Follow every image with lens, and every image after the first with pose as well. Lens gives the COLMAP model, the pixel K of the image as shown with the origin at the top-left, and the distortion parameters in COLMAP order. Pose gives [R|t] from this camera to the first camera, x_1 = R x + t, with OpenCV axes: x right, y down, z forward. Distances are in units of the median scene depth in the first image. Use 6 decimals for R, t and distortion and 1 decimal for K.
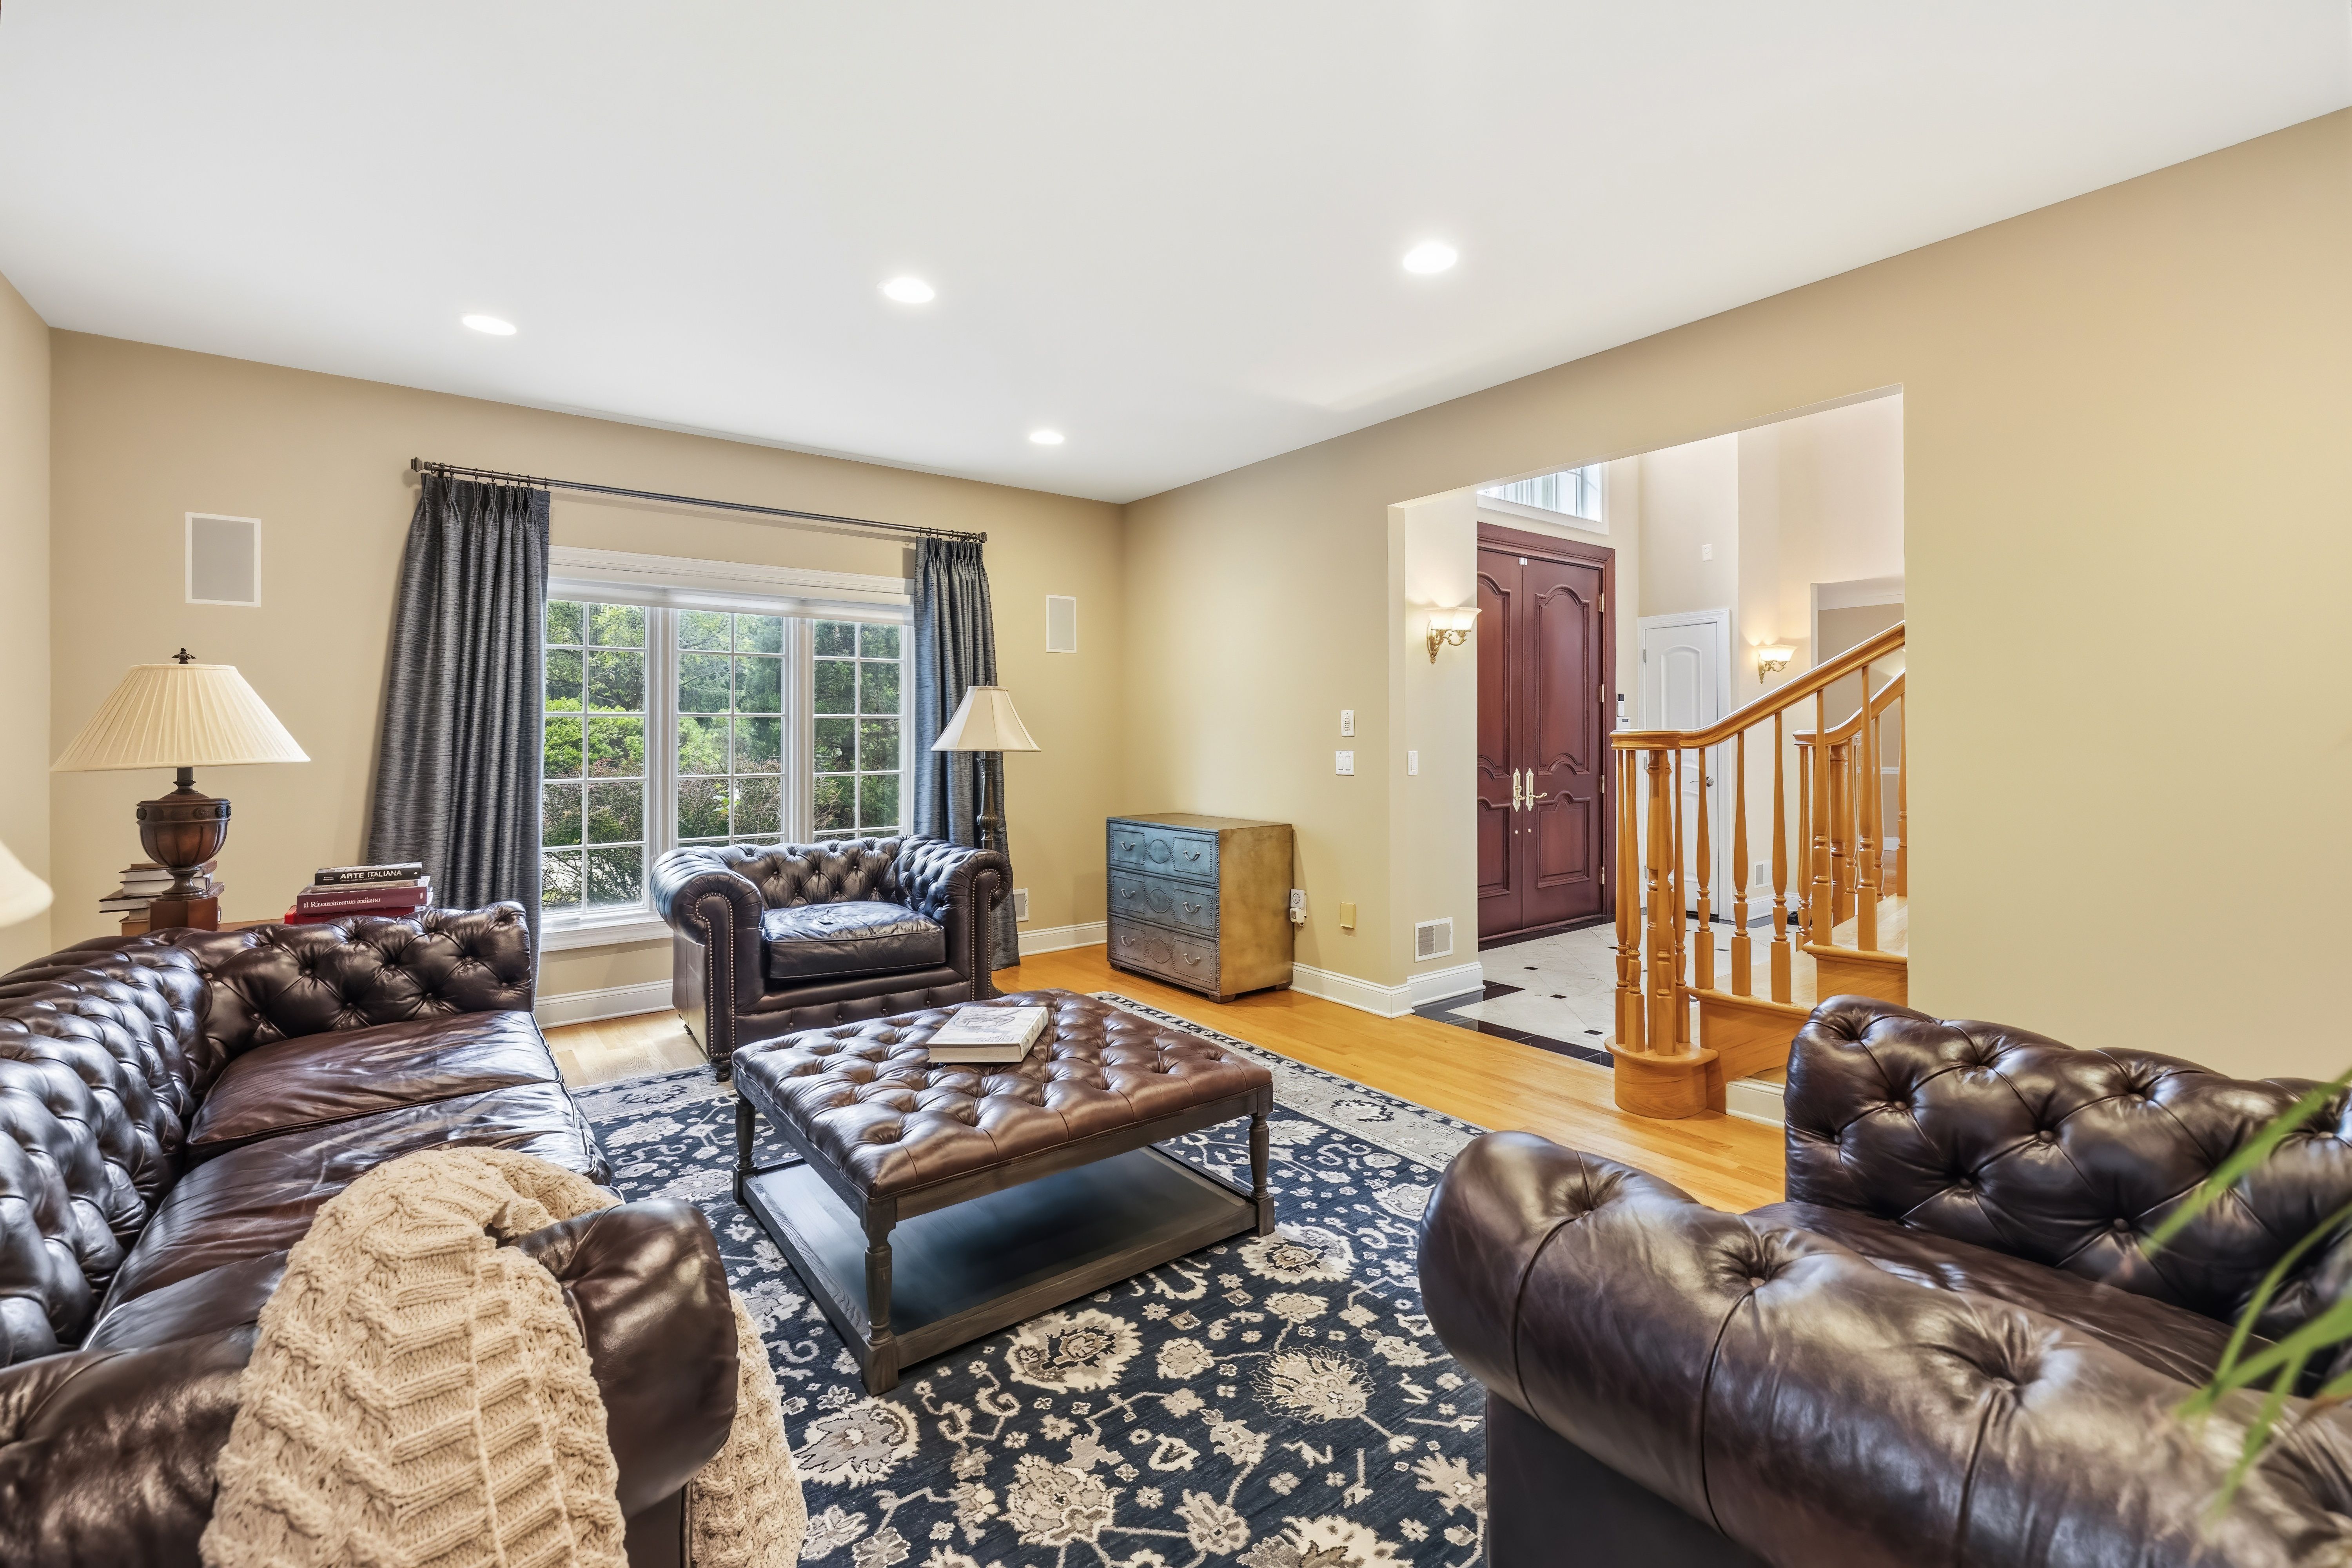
lens RADIAL K [[1010.3, 0, 1168.5], [0, 1010.3, 725.5], [0, 0, 1]] dist [0.004477, -0.000052]
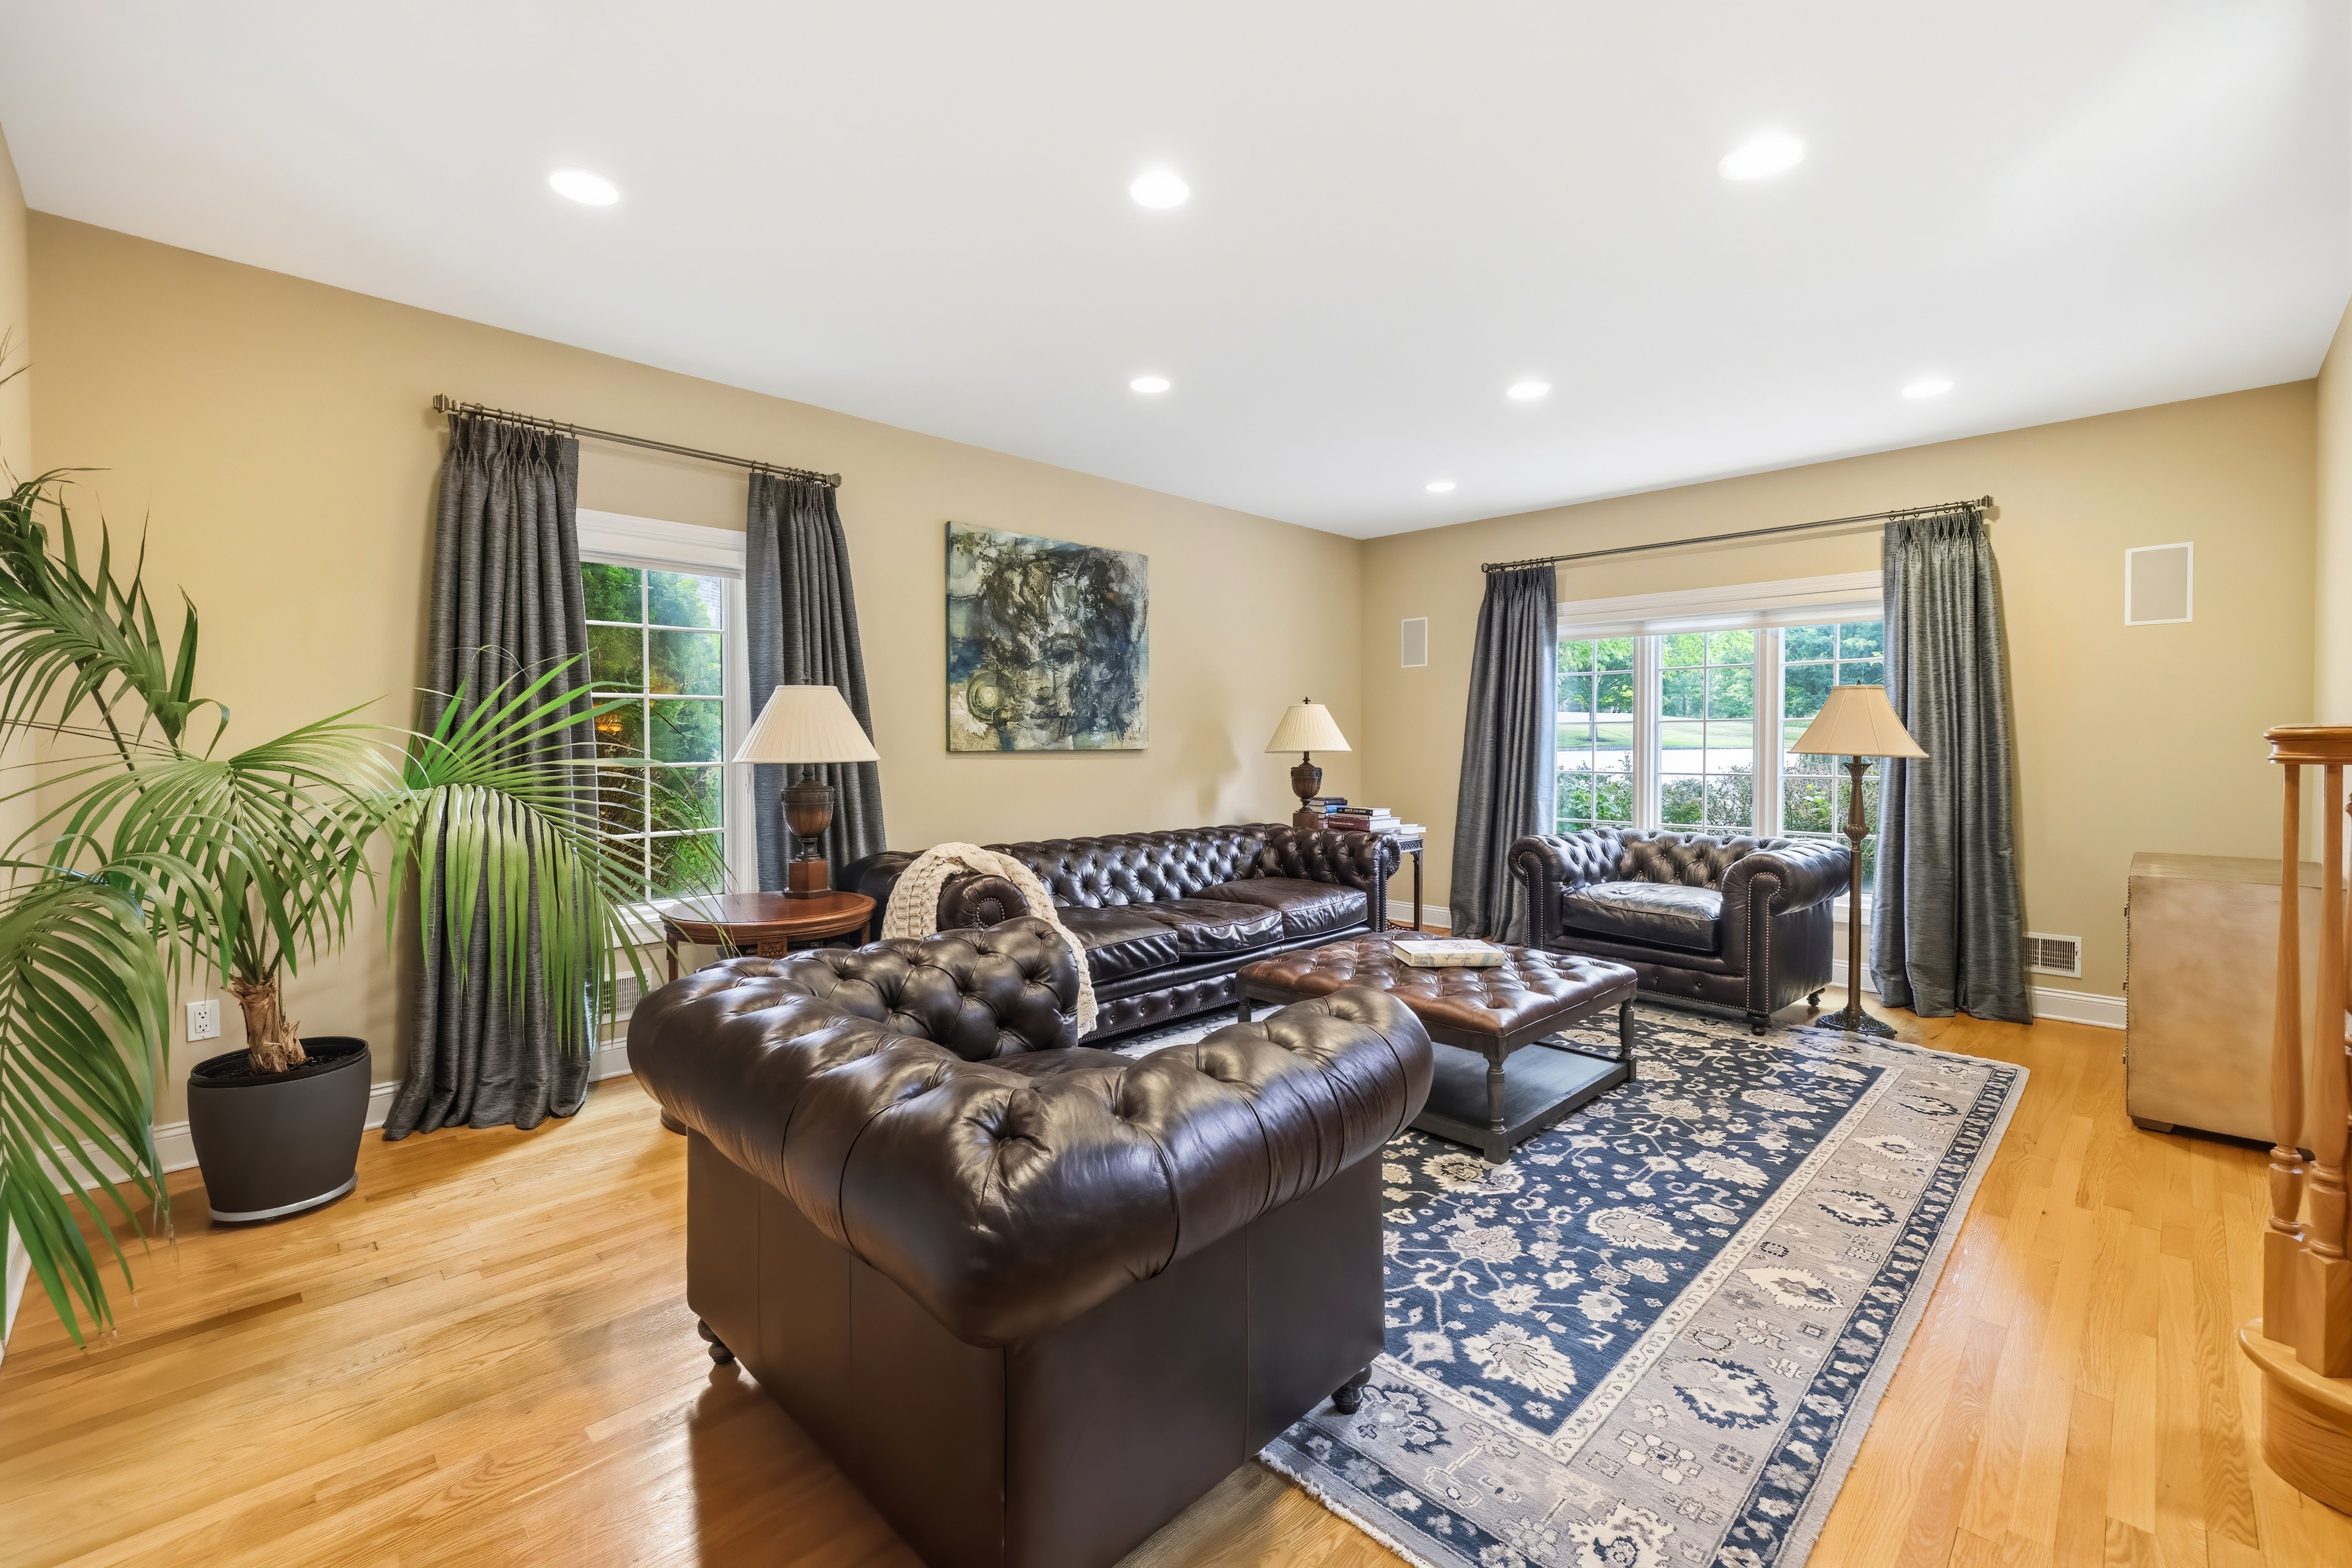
lens RADIAL K [[1010.3, 0, 1187.4], [0, 1010.3, 743.0], [0, 0, 1]] dist [0.004477, -0.000052]
pose [[0.137026, 0.005937, -0.990550, 1.071432], [0.006867, 0.999952, 0.006943, 0.005449], [0.990544, -0.007754, 0.136978, 0.436711]]
